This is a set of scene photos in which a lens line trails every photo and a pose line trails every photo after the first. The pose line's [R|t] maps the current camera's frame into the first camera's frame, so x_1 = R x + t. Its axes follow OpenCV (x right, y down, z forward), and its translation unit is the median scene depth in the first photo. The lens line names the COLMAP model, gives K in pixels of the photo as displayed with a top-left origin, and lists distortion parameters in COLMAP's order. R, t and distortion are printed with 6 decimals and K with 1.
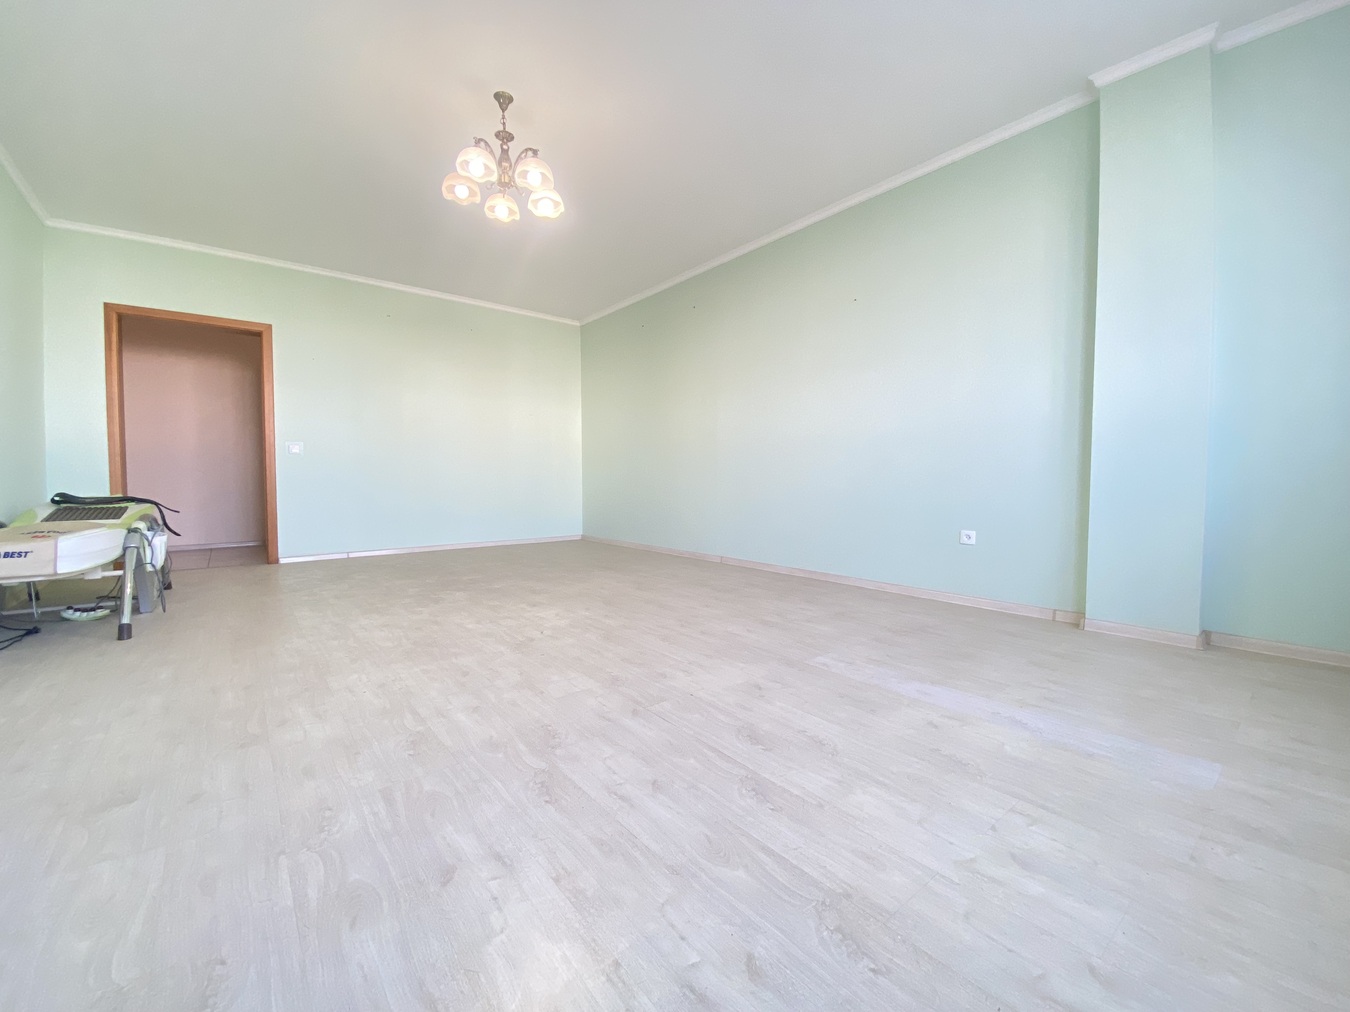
lens RADIAL K [[547.7, 0, 672.5], [0, 547.7, 501.0], [0, 0, 1]] dist [0.022102, -0.020978]
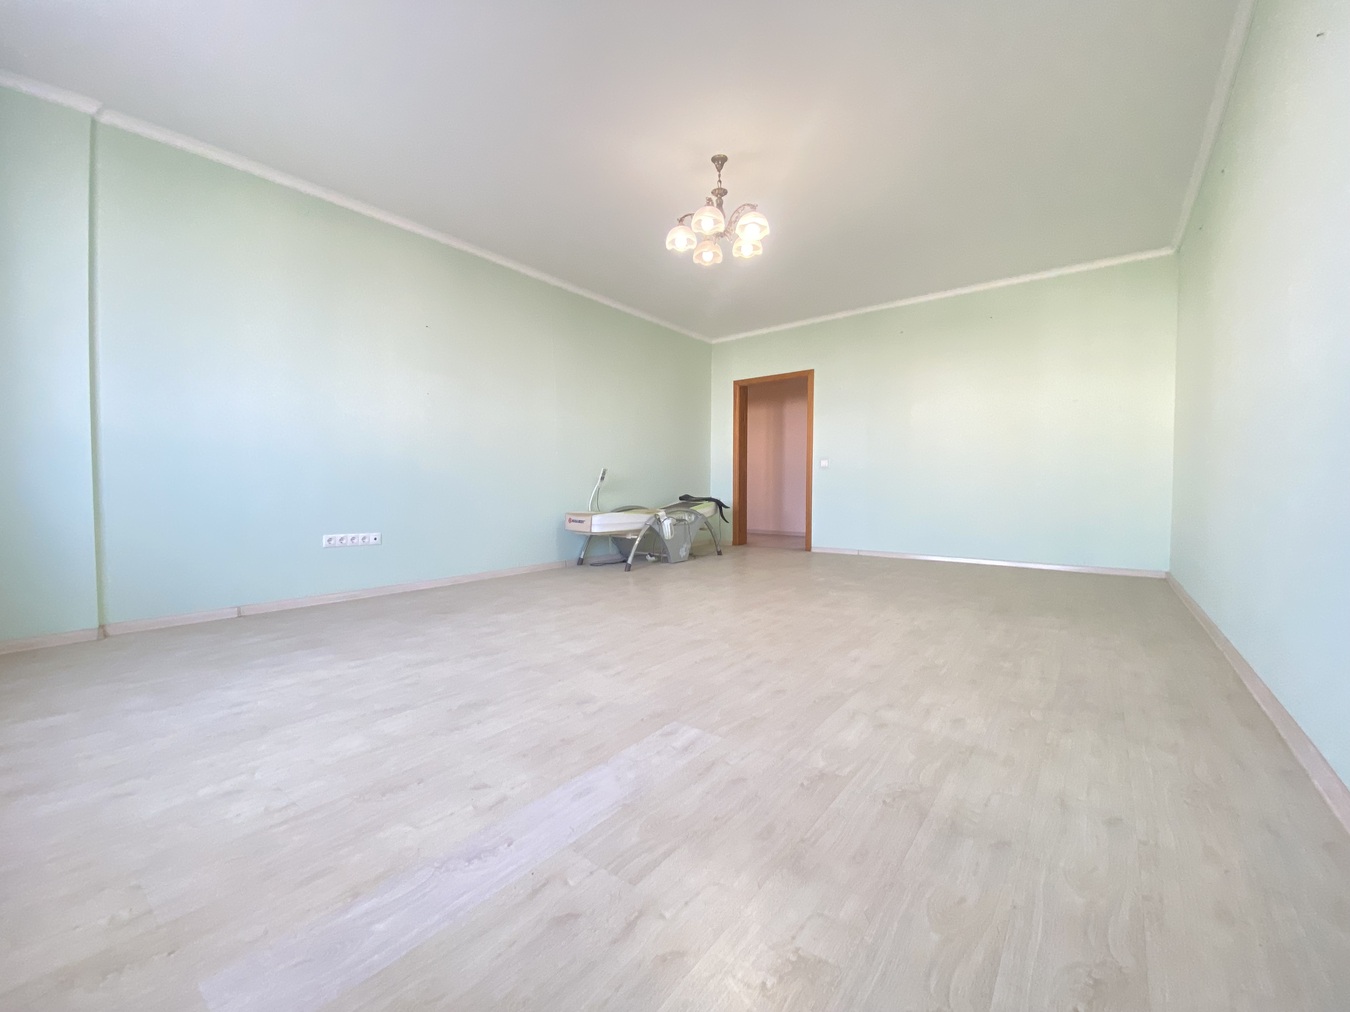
lens RADIAL K [[547.7, 0, 672.5], [0, 547.7, 501.0], [0, 0, 1]] dist [0.022102, -0.020978]
pose [[0.233589, 0.027169, -0.971956, 1.091168], [-0.037574, 0.999115, 0.018897, -0.044262], [0.971609, 0.032107, 0.234403, 0.872497]]
